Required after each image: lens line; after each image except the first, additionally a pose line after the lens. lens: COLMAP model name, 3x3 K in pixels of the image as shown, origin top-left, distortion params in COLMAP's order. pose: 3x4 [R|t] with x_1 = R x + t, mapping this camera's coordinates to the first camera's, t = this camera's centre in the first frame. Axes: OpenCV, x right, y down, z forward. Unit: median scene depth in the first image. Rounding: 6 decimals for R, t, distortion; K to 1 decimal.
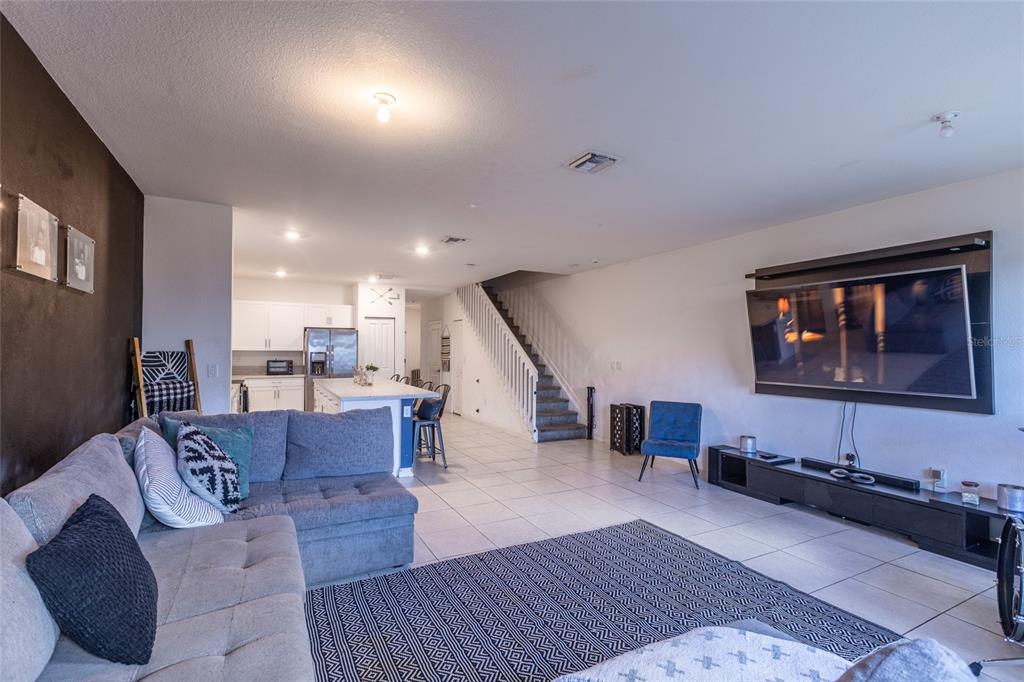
lens RADIAL K [[441.5, 0, 436.0], [0, 441.5, 339.1], [0, 0, 1]] dist [0.003174, -0.001034]
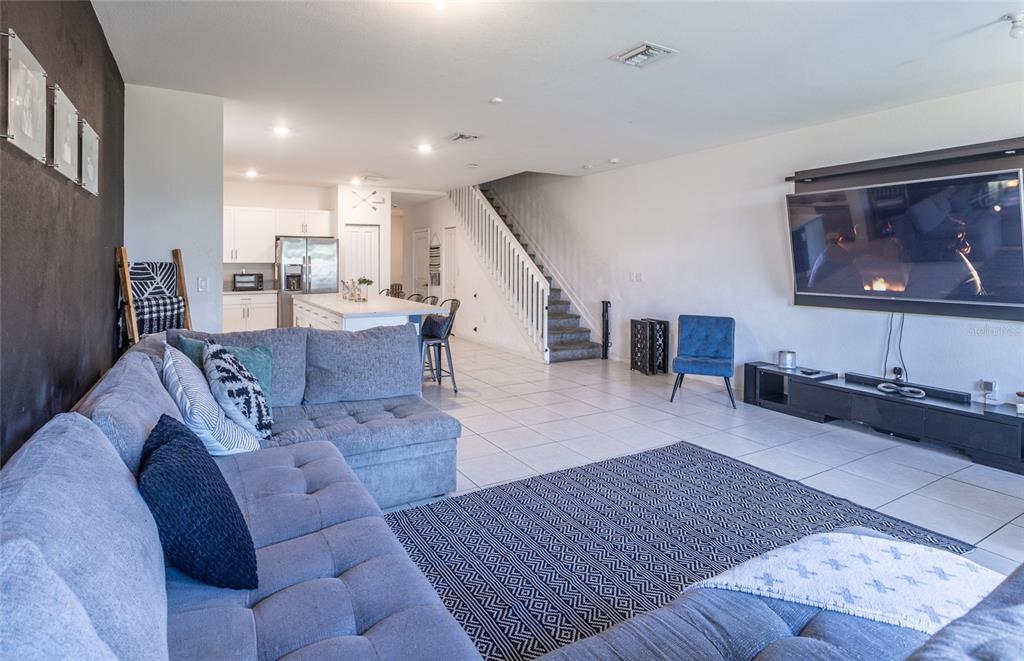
lens RADIAL K [[507.9, 0, 424.5], [0, 507.9, 256.0], [0, 0, 1]] dist [-0.003035, 0.000051]
pose [[0.998831, -0.003595, 0.048198, -0.127852], [0.003039, 0.999928, 0.011606, 0.005278], [-0.048236, -0.011446, 0.998770, -0.032906]]
